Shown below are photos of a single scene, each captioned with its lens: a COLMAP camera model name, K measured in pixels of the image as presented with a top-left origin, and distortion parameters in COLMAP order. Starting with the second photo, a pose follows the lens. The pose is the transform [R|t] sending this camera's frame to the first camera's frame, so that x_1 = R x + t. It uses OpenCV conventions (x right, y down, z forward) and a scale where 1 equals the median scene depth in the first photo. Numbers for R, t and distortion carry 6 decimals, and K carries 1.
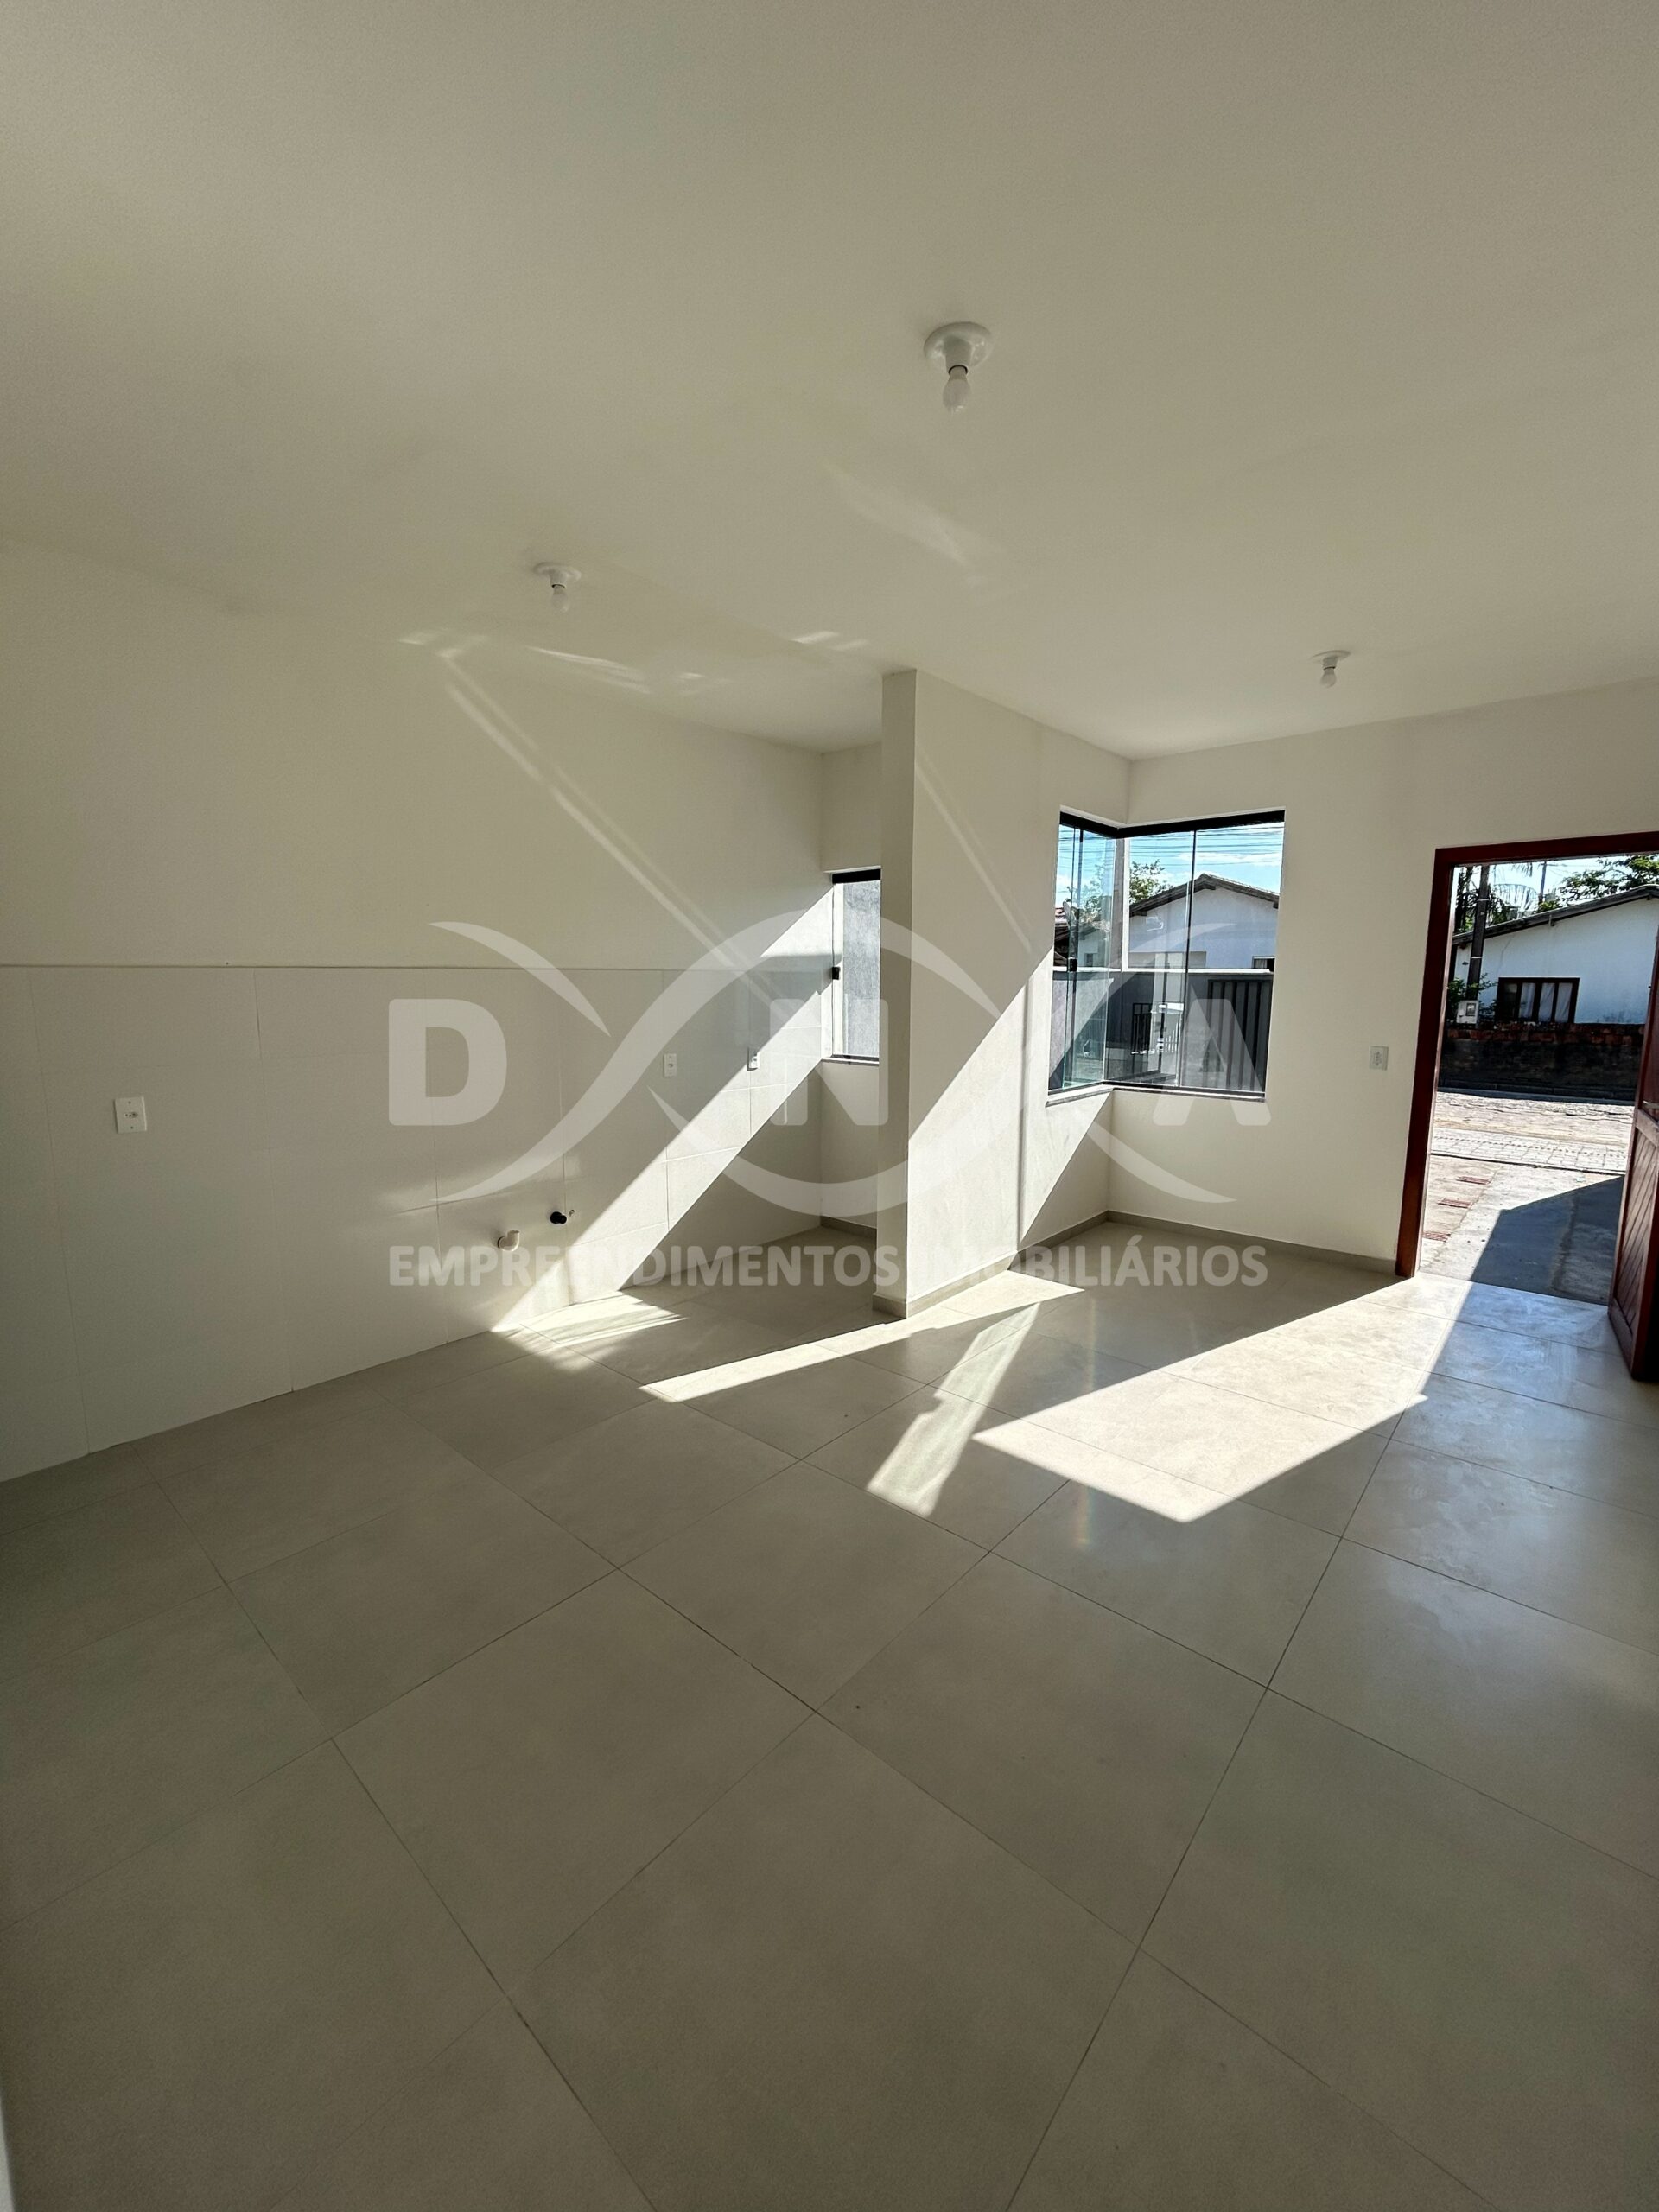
lens RADIAL K [[895.5, 0, 832.4], [0, 895.5, 1105.5], [0, 0, 1]] dist [0.000117, -0.000028]
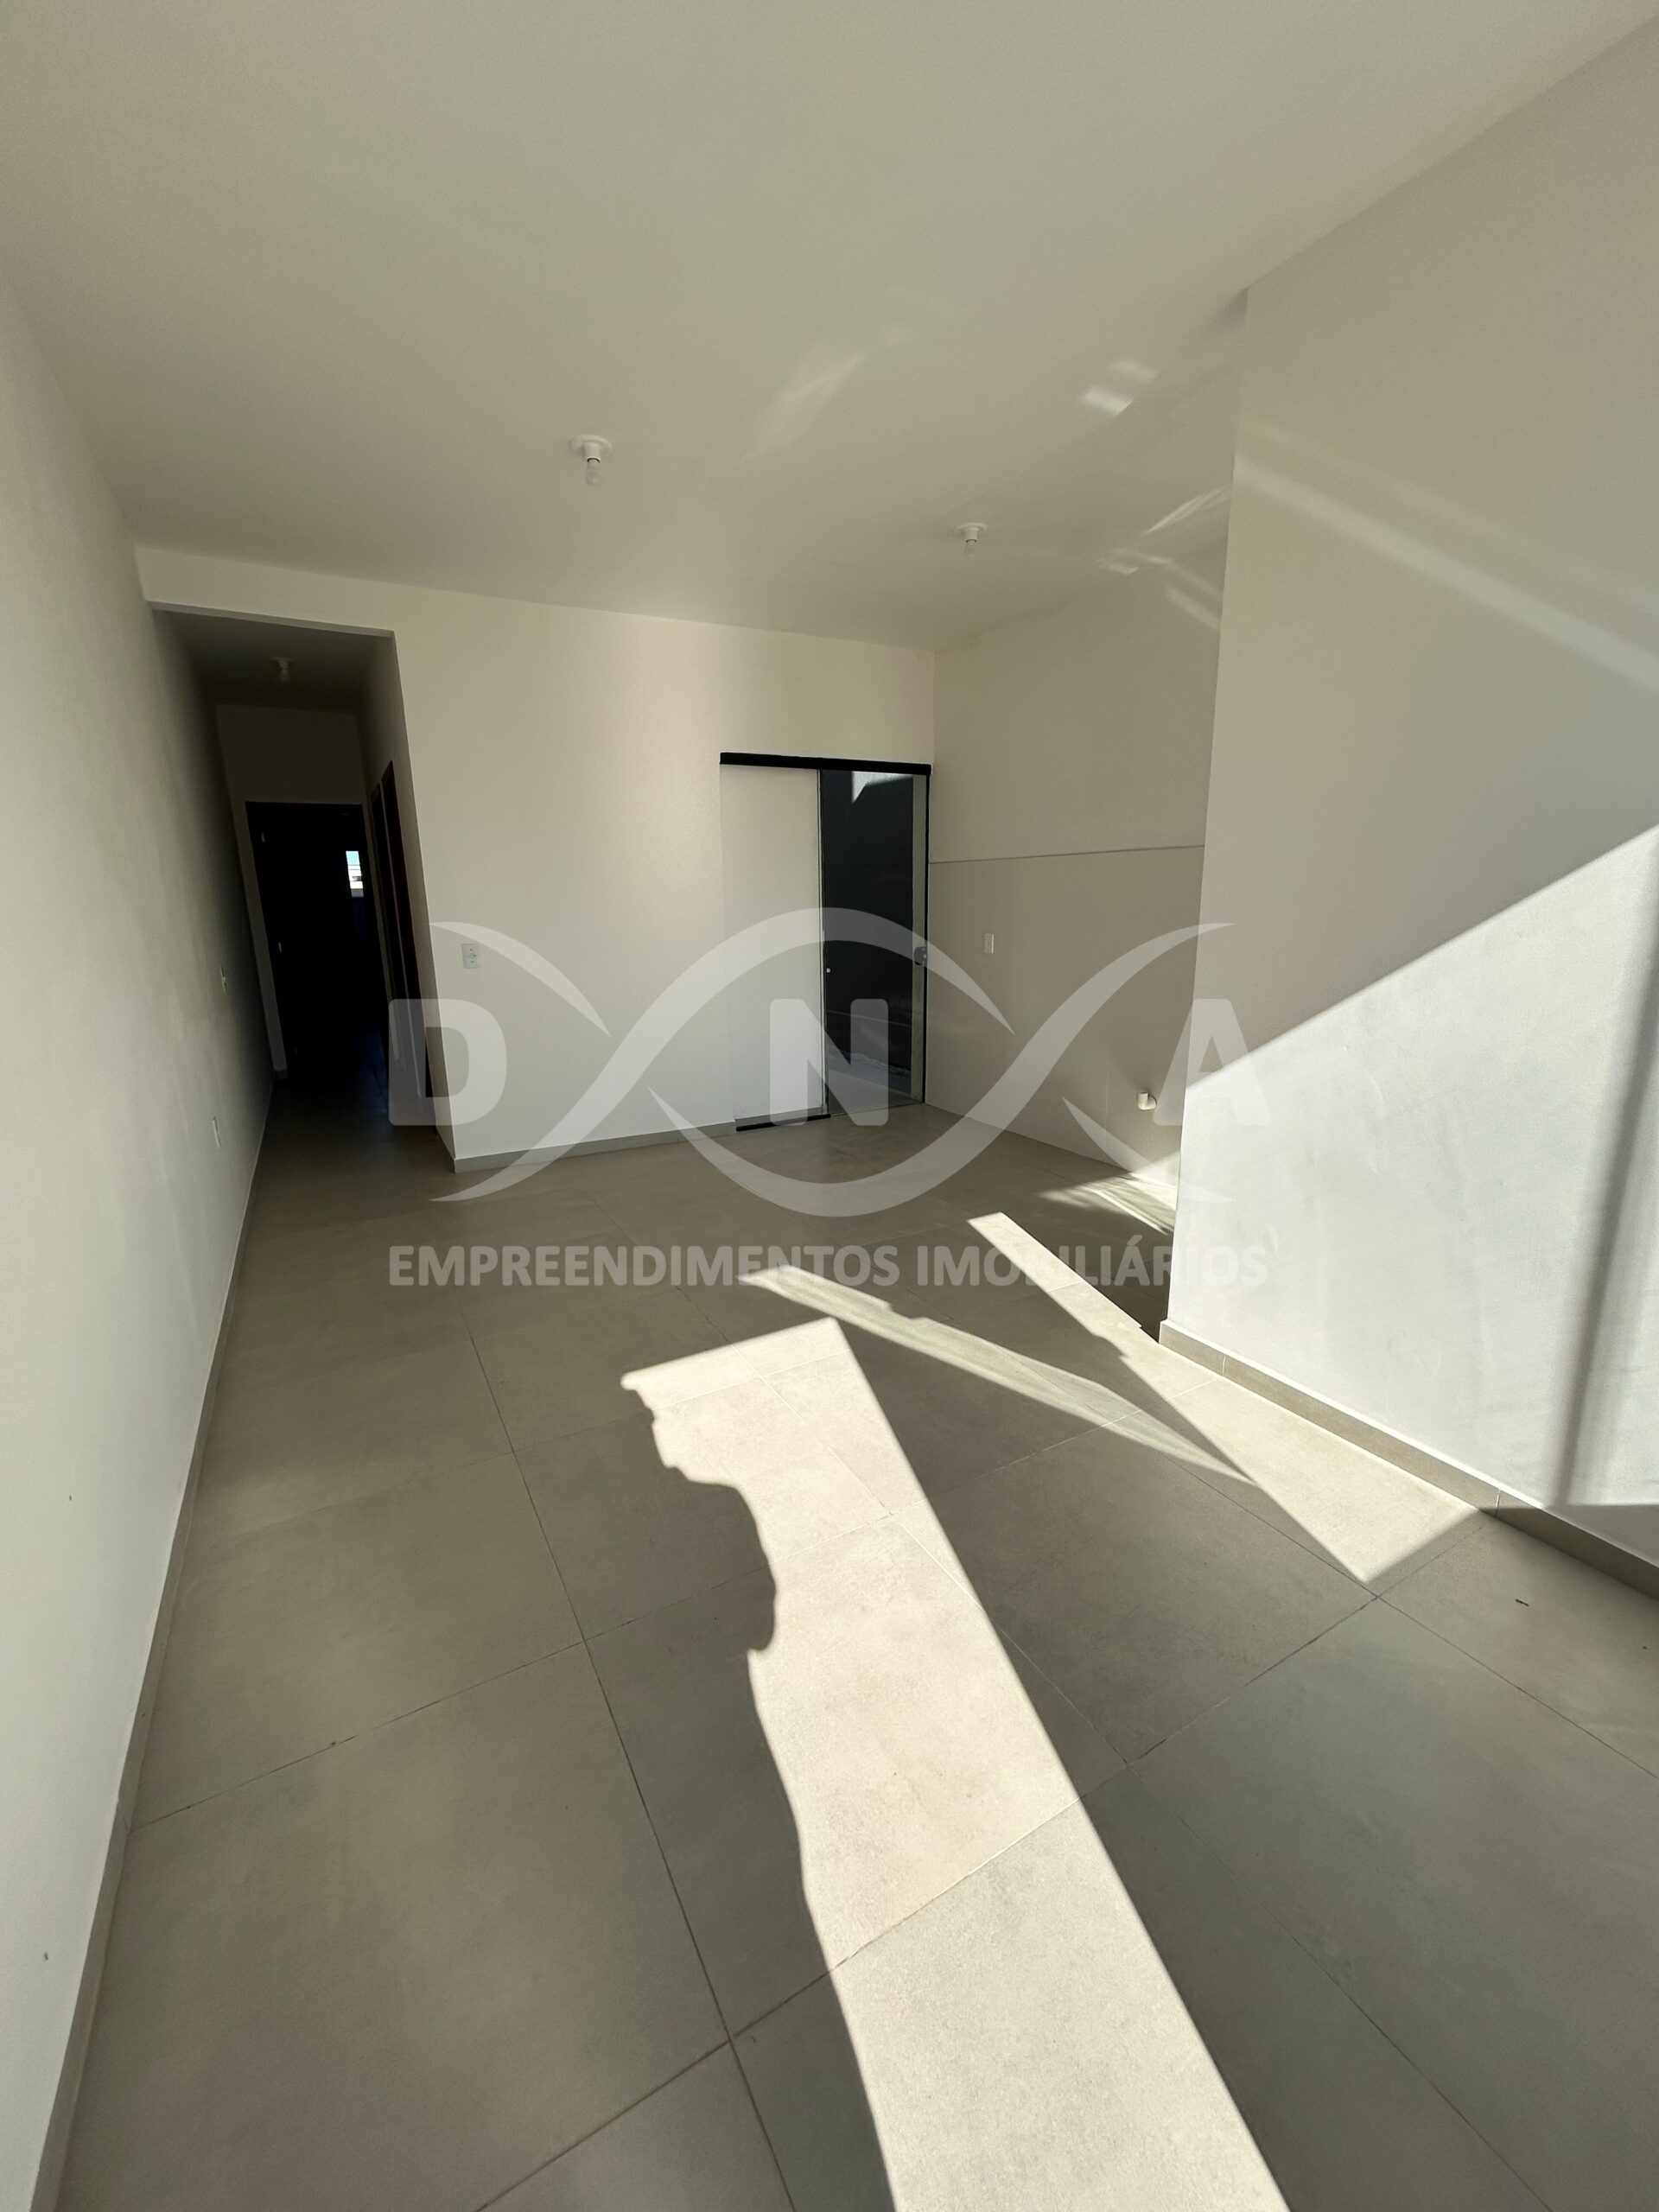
lens RADIAL K [[895.5, 0, 832.5], [0, 895.5, 1101.4], [0, 0, 1]] dist [0.000117, -0.000028]
pose [[-0.338449, 0.214413, -0.916231, 0.811206], [-0.118002, 0.956337, 0.267387, -0.101830], [0.933557, 0.198614, -0.298370, 0.995781]]
